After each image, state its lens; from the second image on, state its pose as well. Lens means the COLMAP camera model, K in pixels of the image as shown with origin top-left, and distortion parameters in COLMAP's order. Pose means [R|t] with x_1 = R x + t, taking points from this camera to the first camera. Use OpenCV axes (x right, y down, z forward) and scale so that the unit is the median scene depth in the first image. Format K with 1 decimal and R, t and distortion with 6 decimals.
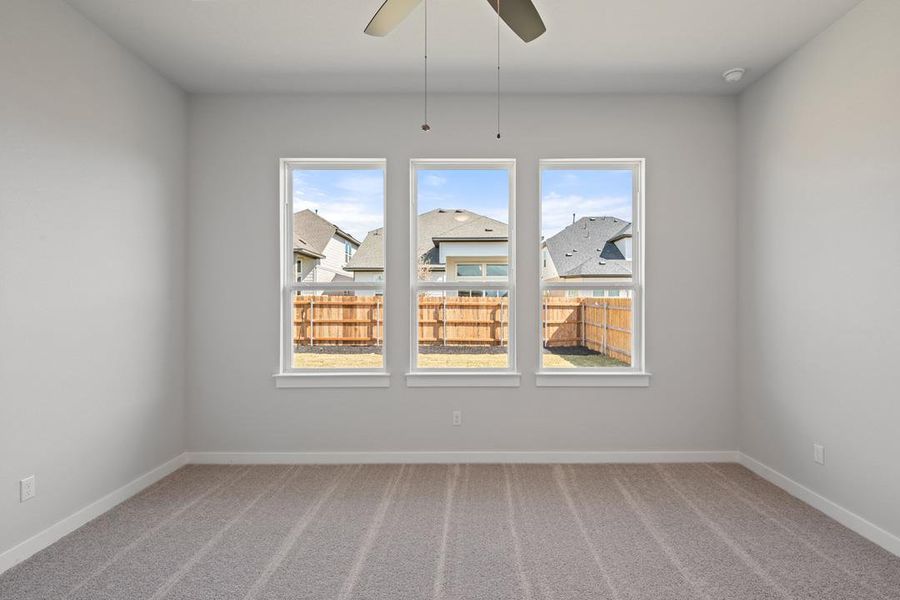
lens RADIAL K [[439.4, 0, 454.4], [0, 439.4, 293.2], [0, 0, 1]] dist [-0.003524, -0.002938]
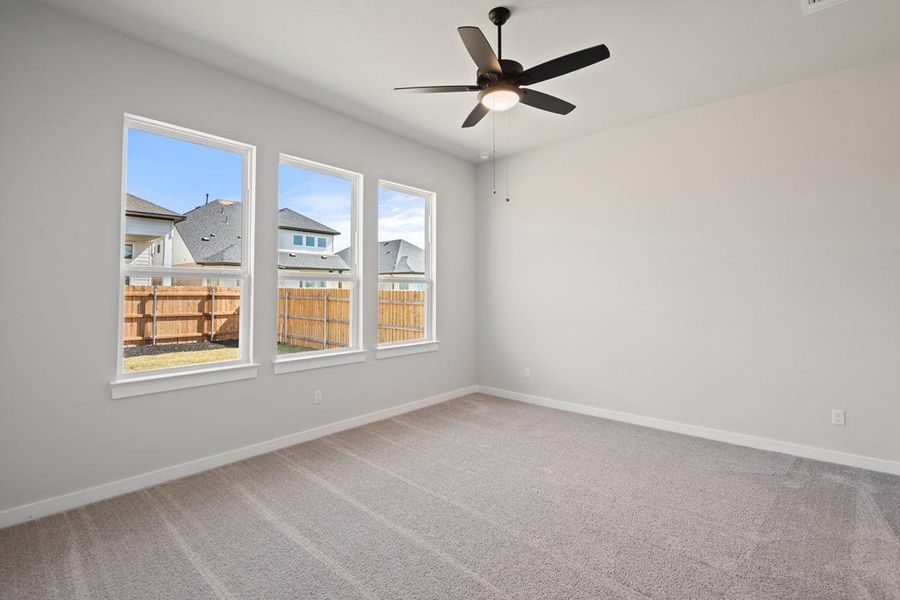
lens RADIAL K [[475.7, 0, 449.5], [0, 475.7, 266.9], [0, 0, 1]] dist [-0.005735, -0.001347]
pose [[0.619529, 0.041066, 0.783899, -0.431725], [-0.015920, 0.999083, -0.039757, -0.001121], [-0.784813, 0.012151, 0.619614, -0.005591]]
